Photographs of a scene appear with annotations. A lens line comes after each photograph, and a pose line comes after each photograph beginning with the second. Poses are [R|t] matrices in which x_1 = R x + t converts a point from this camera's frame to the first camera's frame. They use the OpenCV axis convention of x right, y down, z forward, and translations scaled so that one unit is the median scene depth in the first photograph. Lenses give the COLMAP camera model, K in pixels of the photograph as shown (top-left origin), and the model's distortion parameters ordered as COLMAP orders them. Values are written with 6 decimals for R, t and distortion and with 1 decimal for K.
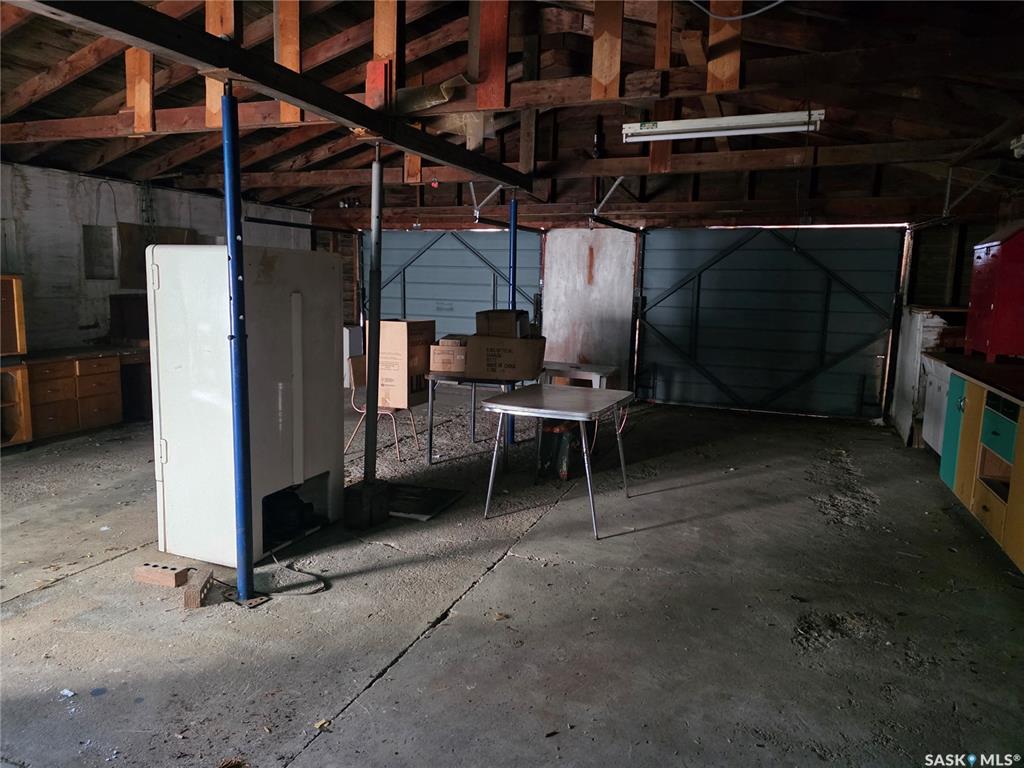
lens RADIAL K [[680.4, 0, 504.6], [0, 680.4, 379.1], [0, 0, 1]] dist [0.065879, -0.061253]
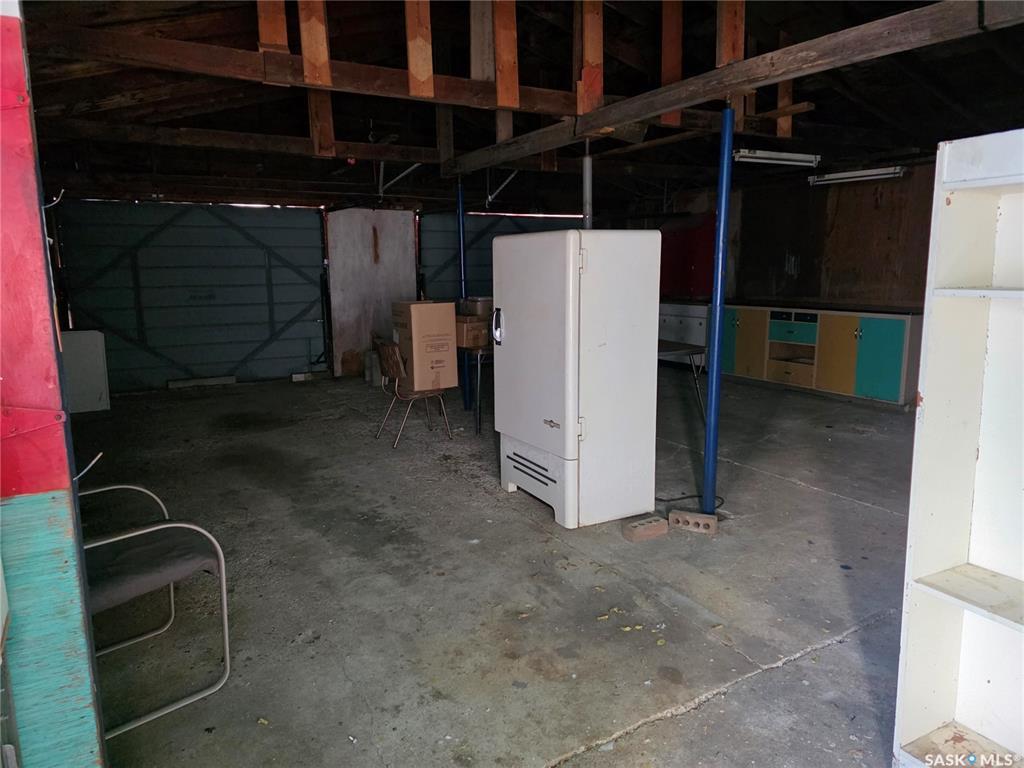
lens RADIAL K [[680.4, 0, 501.8], [0, 680.4, 383.2], [0, 0, 1]] dist [0.065879, -0.061253]
pose [[0.638848, -0.162846, 0.751901, -0.583513], [0.134564, 0.985927, 0.099200, -0.036458], [-0.757474, 0.037805, 0.651770, 0.183662]]
